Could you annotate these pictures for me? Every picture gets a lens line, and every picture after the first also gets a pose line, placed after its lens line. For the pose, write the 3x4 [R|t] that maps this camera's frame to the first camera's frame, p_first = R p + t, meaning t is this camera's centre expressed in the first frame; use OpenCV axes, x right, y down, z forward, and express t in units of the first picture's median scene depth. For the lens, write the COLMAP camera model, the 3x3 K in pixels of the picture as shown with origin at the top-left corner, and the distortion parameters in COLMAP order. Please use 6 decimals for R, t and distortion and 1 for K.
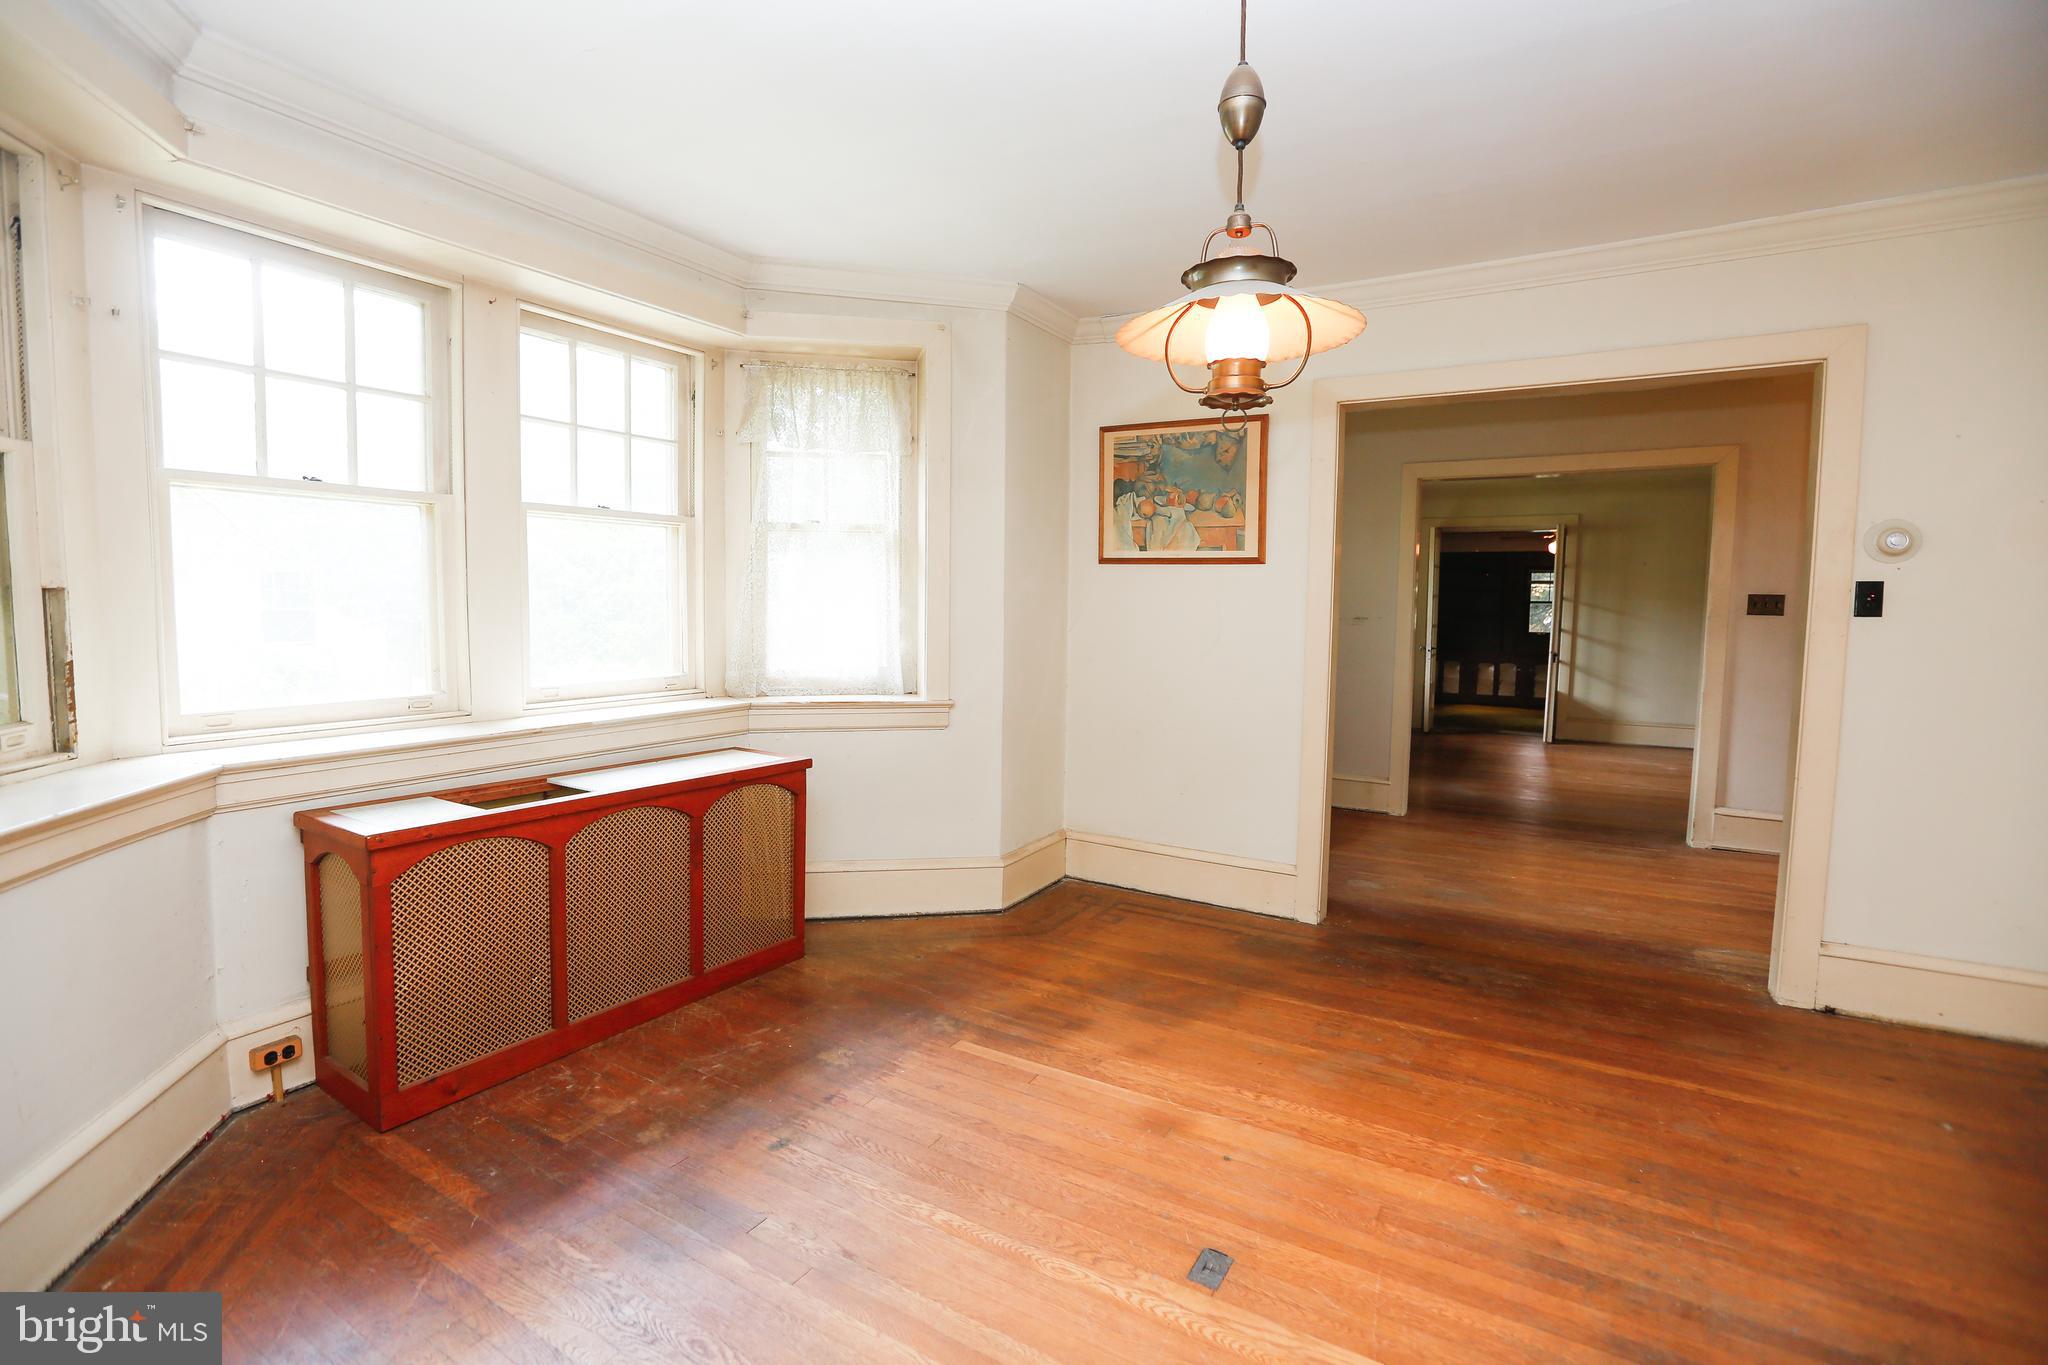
lens RADIAL K [[943.1, 0, 999.2], [0, 943.1, 675.4], [0, 0, 1]] dist [-0.060583, 0.024876]
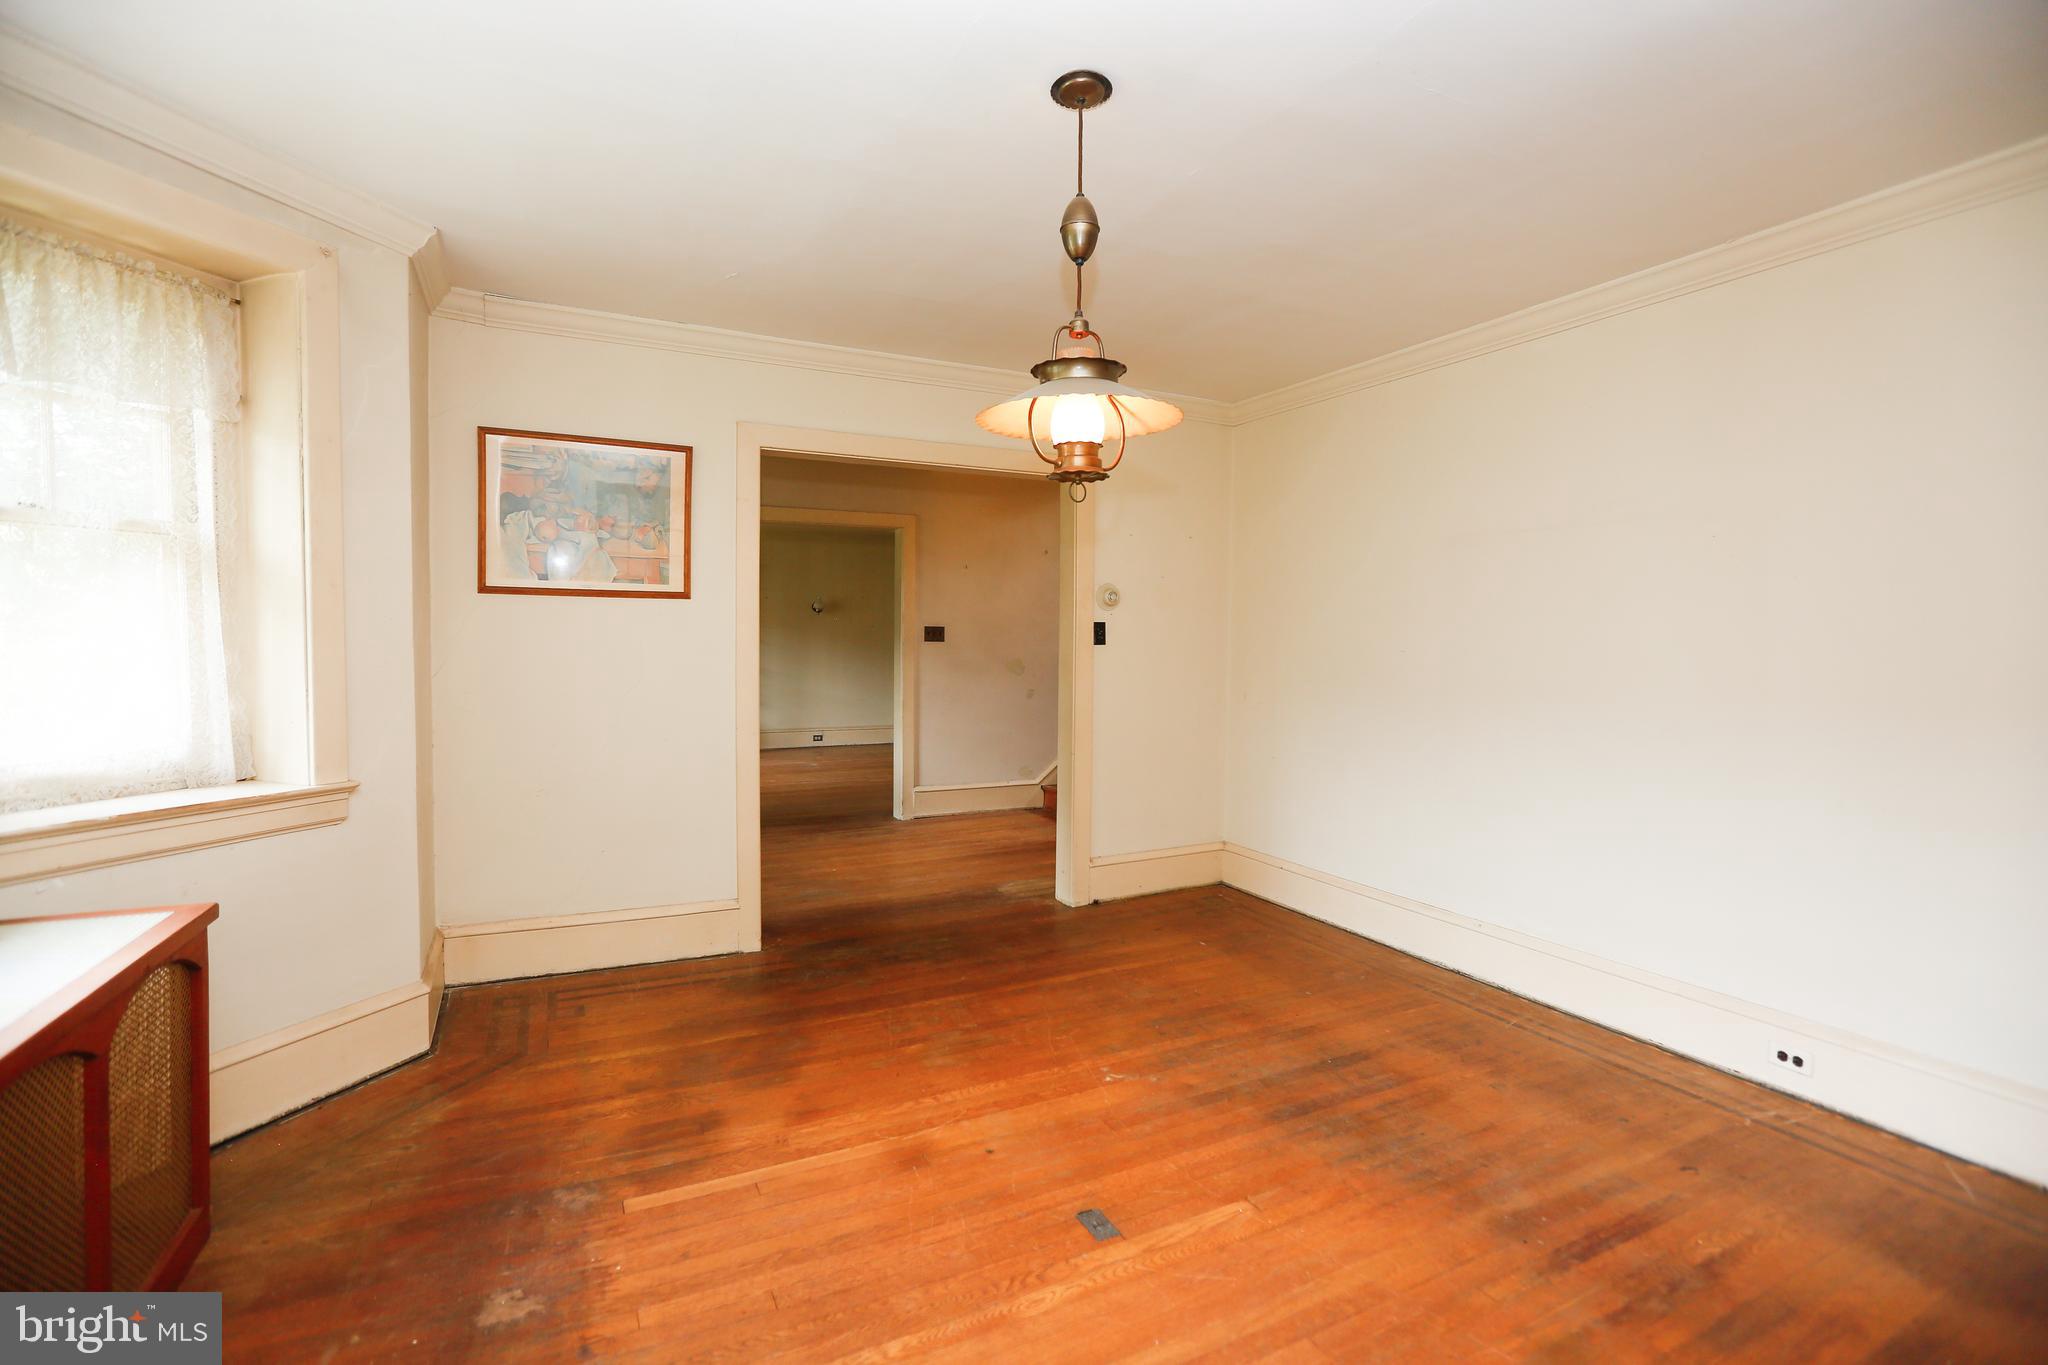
lens RADIAL K [[927.4, 0, 1012.3], [0, 927.4, 676.0], [0, 0, 1]] dist [-0.061706, 0.023628]
pose [[0.529061, -0.042904, 0.847499, -0.437472], [0.063084, 0.997946, 0.011139, -0.035257], [-0.846236, 0.047570, 0.530680, 0.260649]]
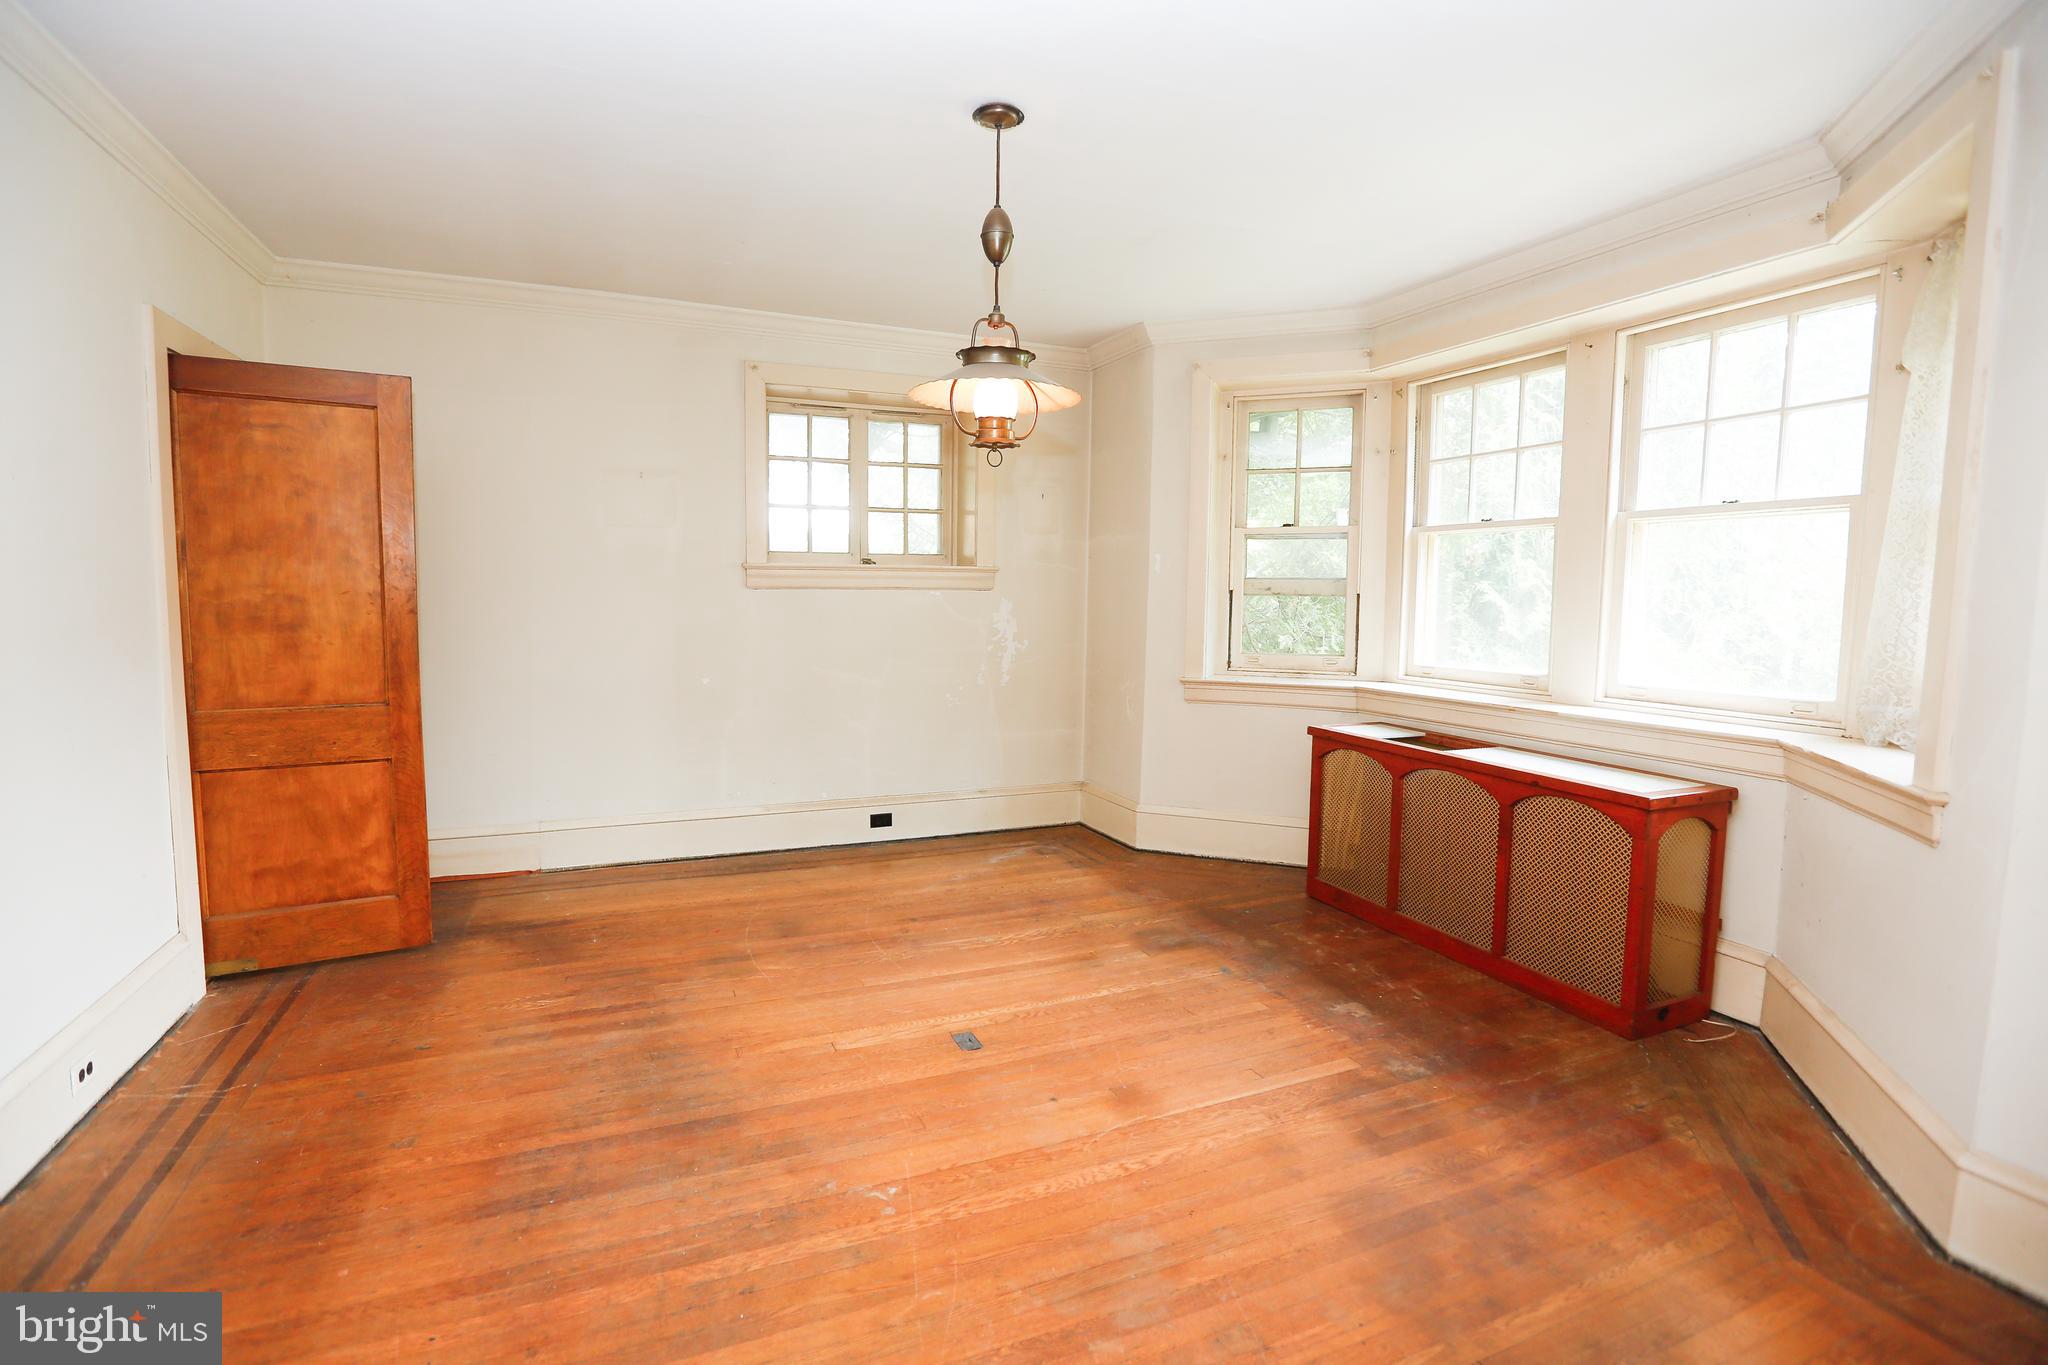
lens RADIAL K [[943.1, 0, 999.2], [0, 943.1, 675.4], [0, 0, 1]] dist [-0.060583, 0.024876]
pose [[-0.578002, 0.052260, -0.814361, 0.795221], [-0.082496, 0.989092, 0.122026, -0.069377], [0.811855, 0.137713, -0.567386, 1.038720]]
